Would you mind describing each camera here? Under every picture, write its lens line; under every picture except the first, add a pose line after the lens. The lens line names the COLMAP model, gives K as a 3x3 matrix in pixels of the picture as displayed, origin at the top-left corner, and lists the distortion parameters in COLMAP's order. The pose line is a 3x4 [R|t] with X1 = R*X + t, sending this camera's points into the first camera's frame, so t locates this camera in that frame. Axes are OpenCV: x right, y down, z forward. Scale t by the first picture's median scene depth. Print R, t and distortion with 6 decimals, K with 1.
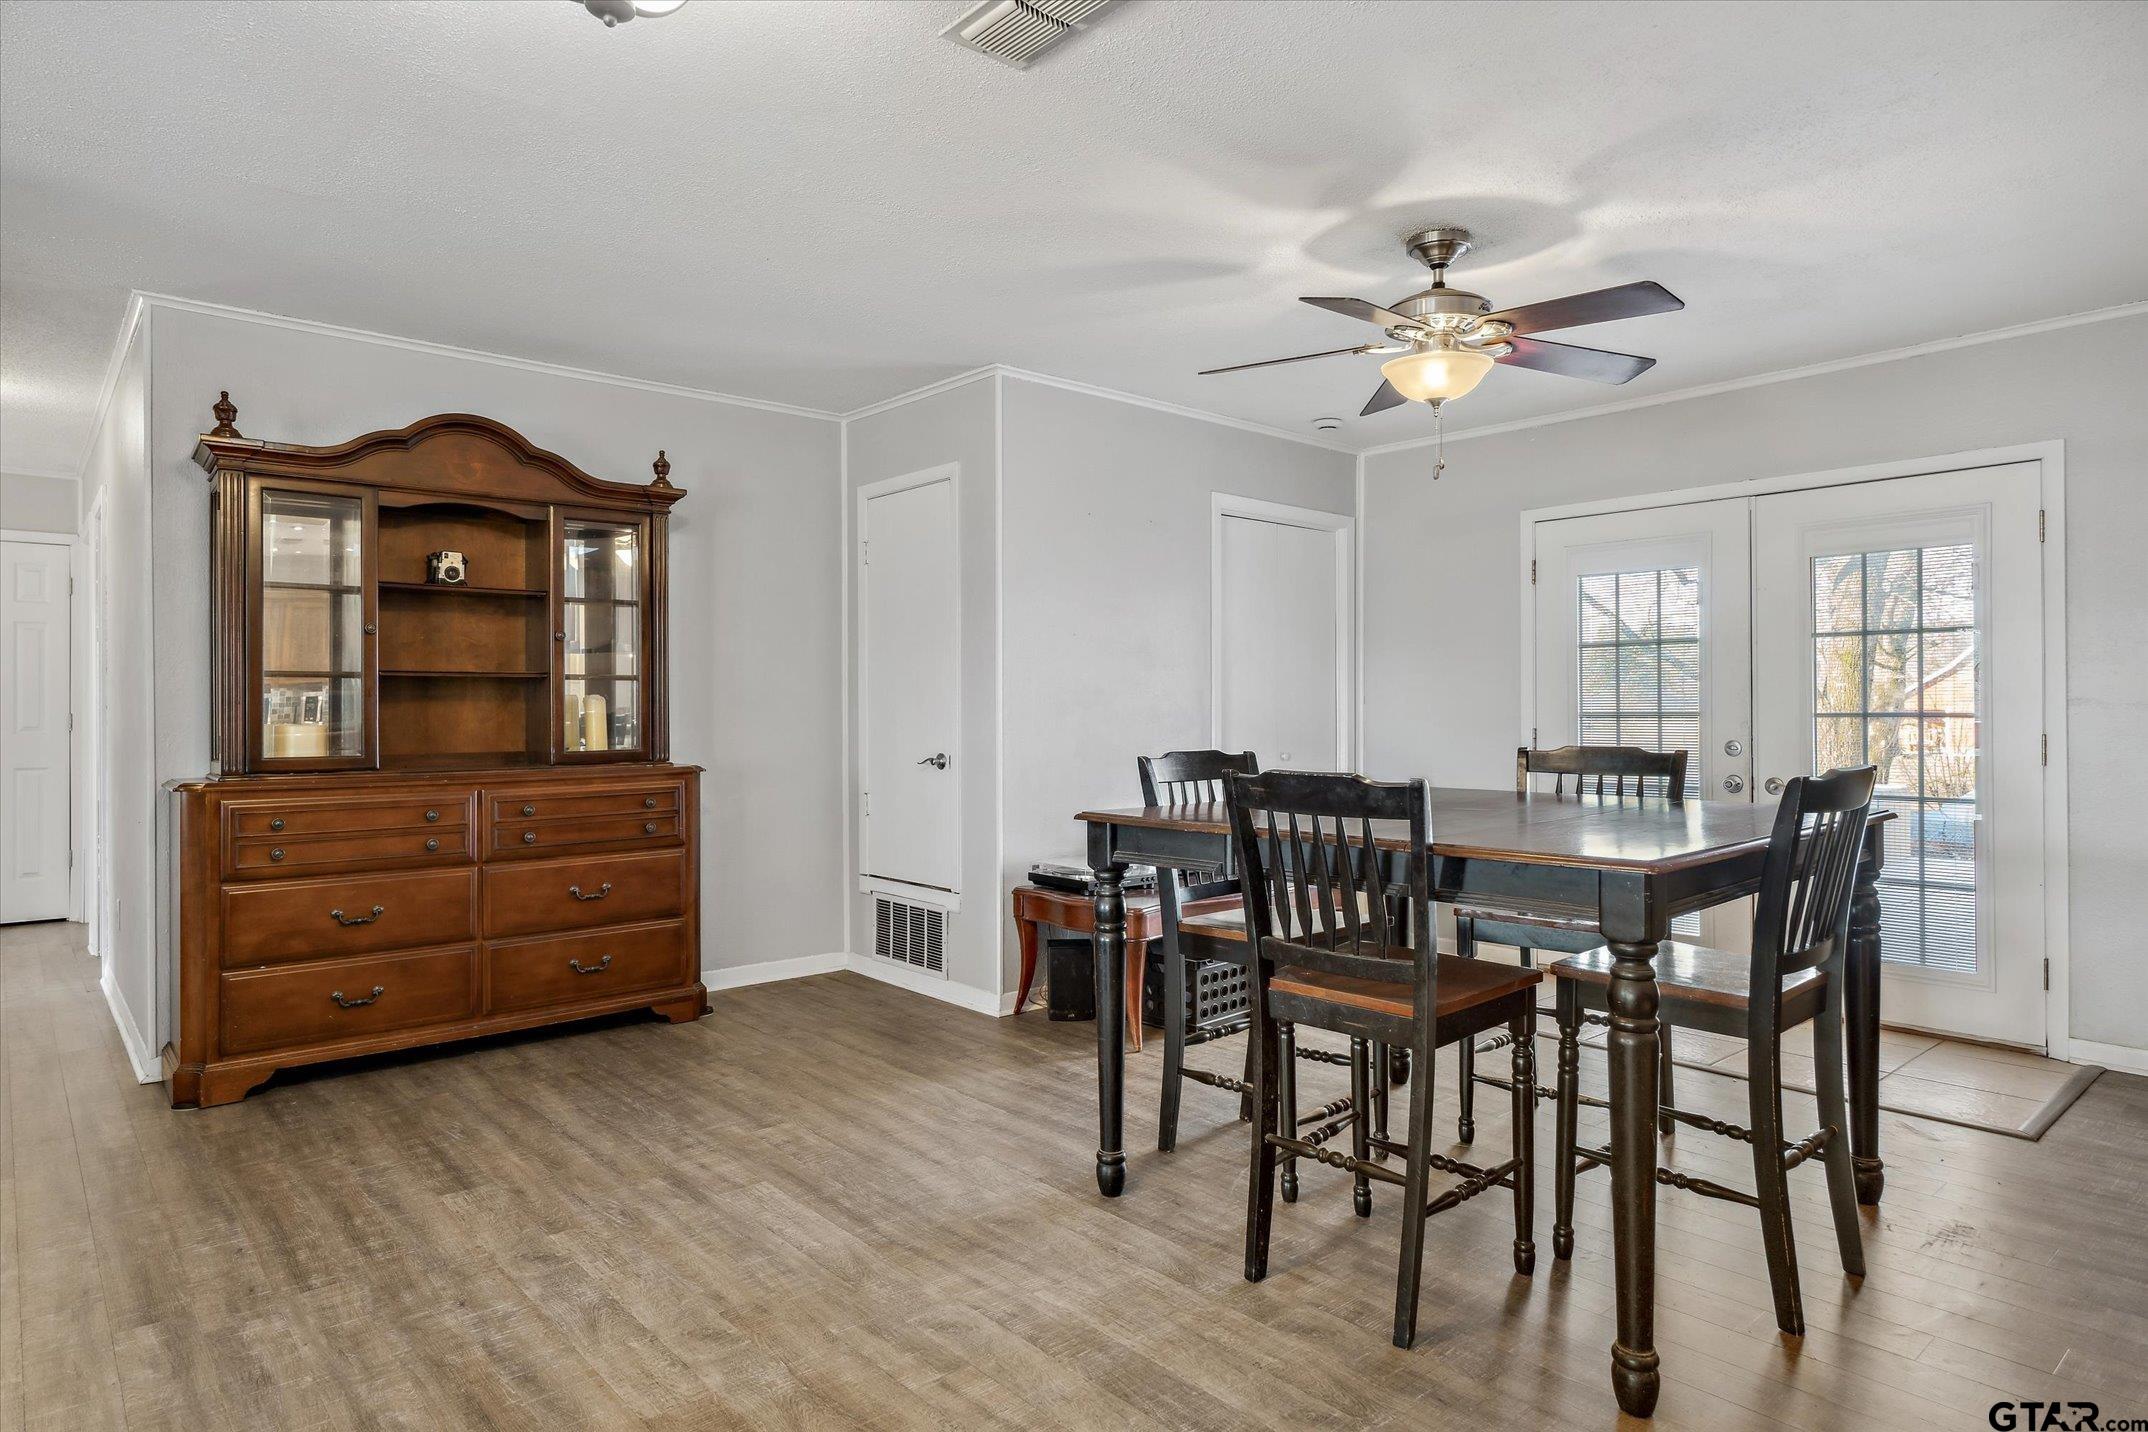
lens RADIAL K [[1244.6, 0, 1074.0], [0, 1244.6, 716.0], [0, 0, 1]] dist [0.028768, 0.000302]
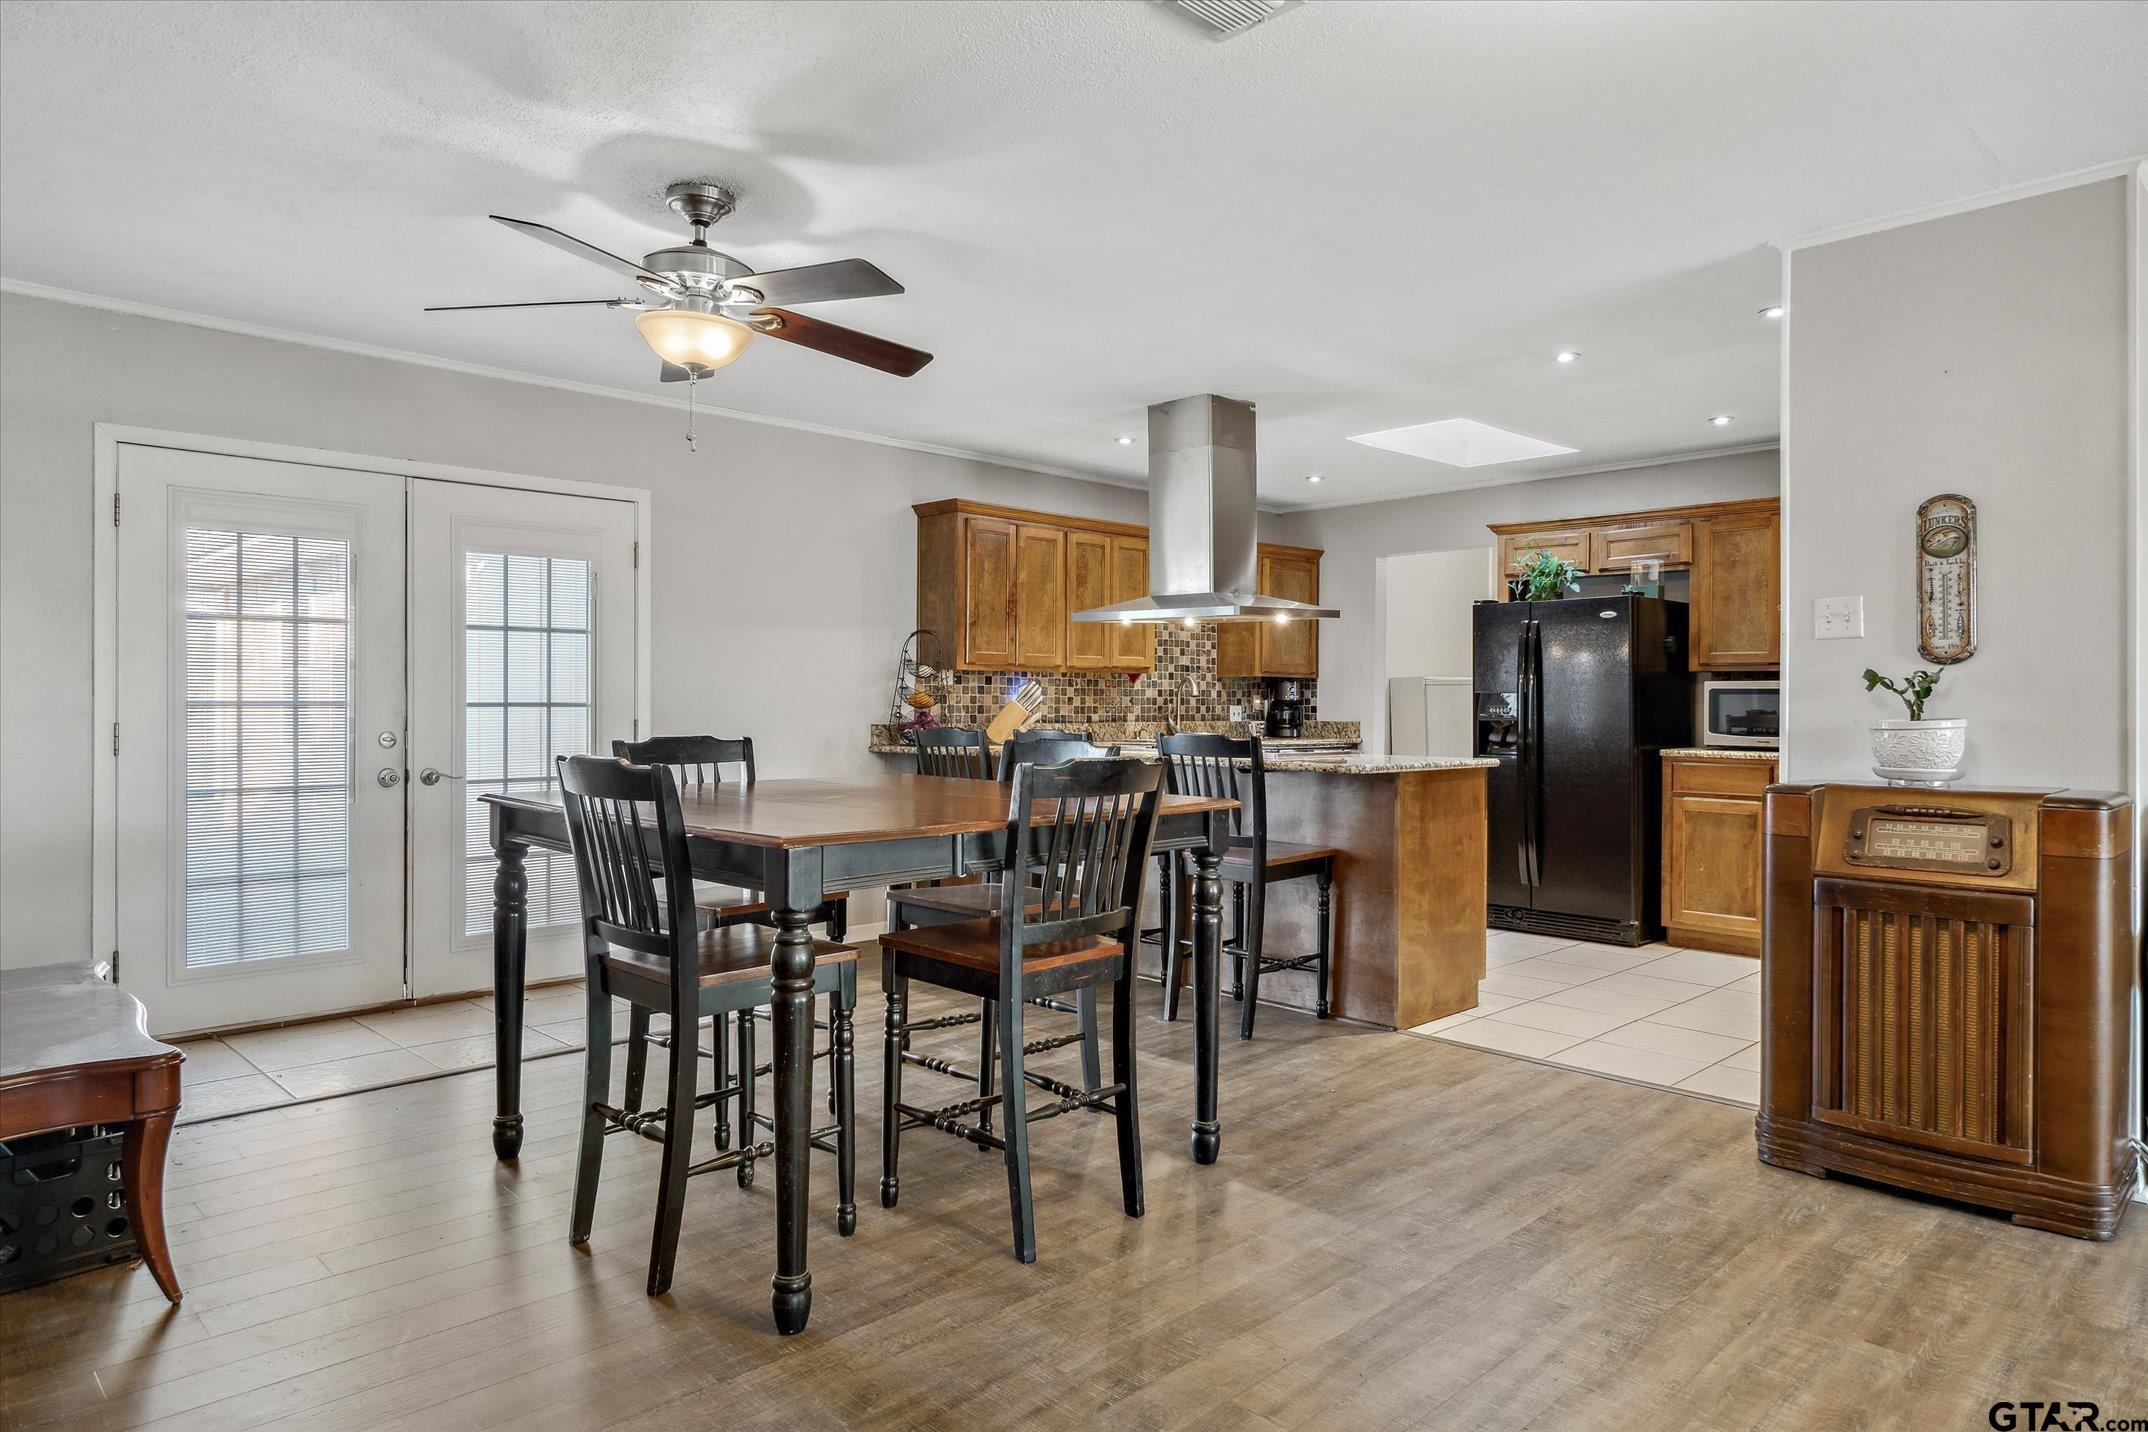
lens RADIAL K [[1318.4, 0, 1069.3], [0, 1318.4, 709.8], [0, 0, 1]] dist [-0.000934, 0.000806]
pose [[-0.061030, -0.005503, 0.998121, -0.705107], [-0.000169, 0.999985, 0.005503, -0.003114], [-0.998136, 0.000167, -0.061030, 0.786268]]
